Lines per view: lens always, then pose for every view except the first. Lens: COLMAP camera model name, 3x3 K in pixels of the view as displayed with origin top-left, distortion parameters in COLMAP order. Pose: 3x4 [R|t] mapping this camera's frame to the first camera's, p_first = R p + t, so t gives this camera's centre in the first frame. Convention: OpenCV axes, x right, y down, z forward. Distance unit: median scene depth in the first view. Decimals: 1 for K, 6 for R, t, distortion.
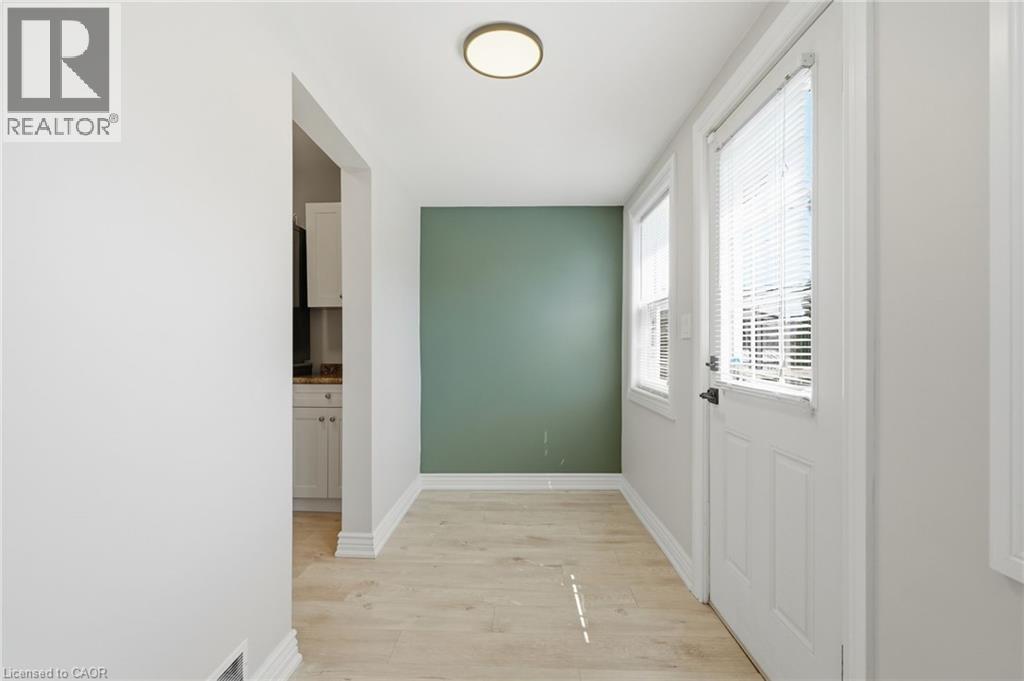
lens RADIAL K [[461.0, 0, 512.0], [0, 461.0, 340.5], [0, 0, 1]] dist [0.002686, 0.000285]
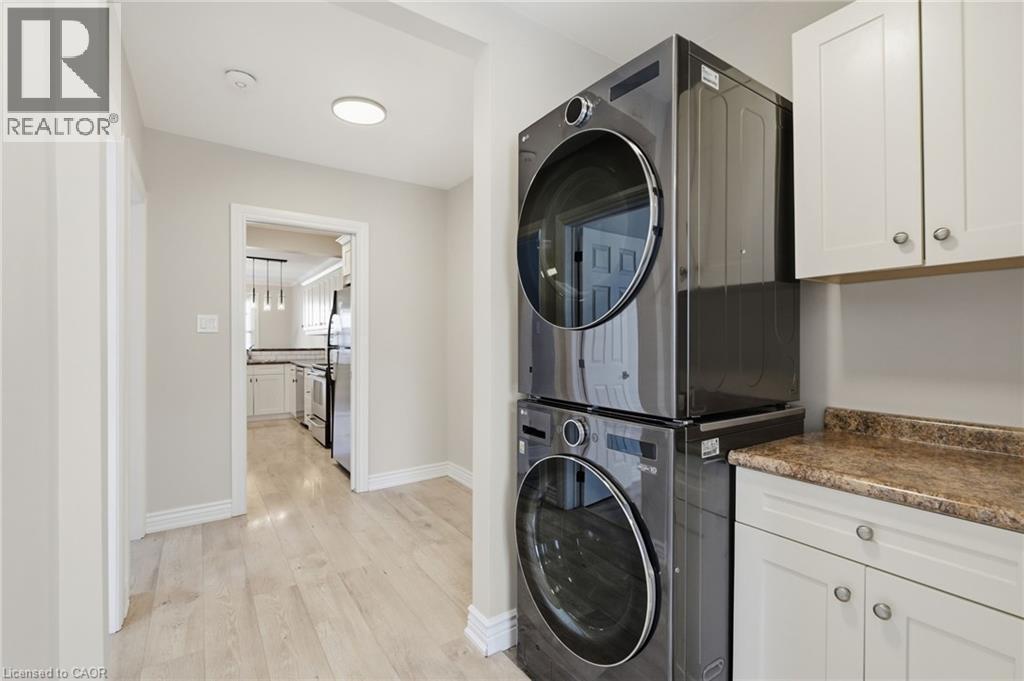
lens RADIAL K [[461.0, 0, 512.0], [0, 461.0, 340.5], [0, 0, 1]] dist [0.002686, 0.000285]
pose [[0.587042, 0.003321, -0.809549, -0.242872], [-0.009125, 0.999955, -0.002516, -0.010018], [0.809505, 0.008864, 0.587046, 0.522067]]
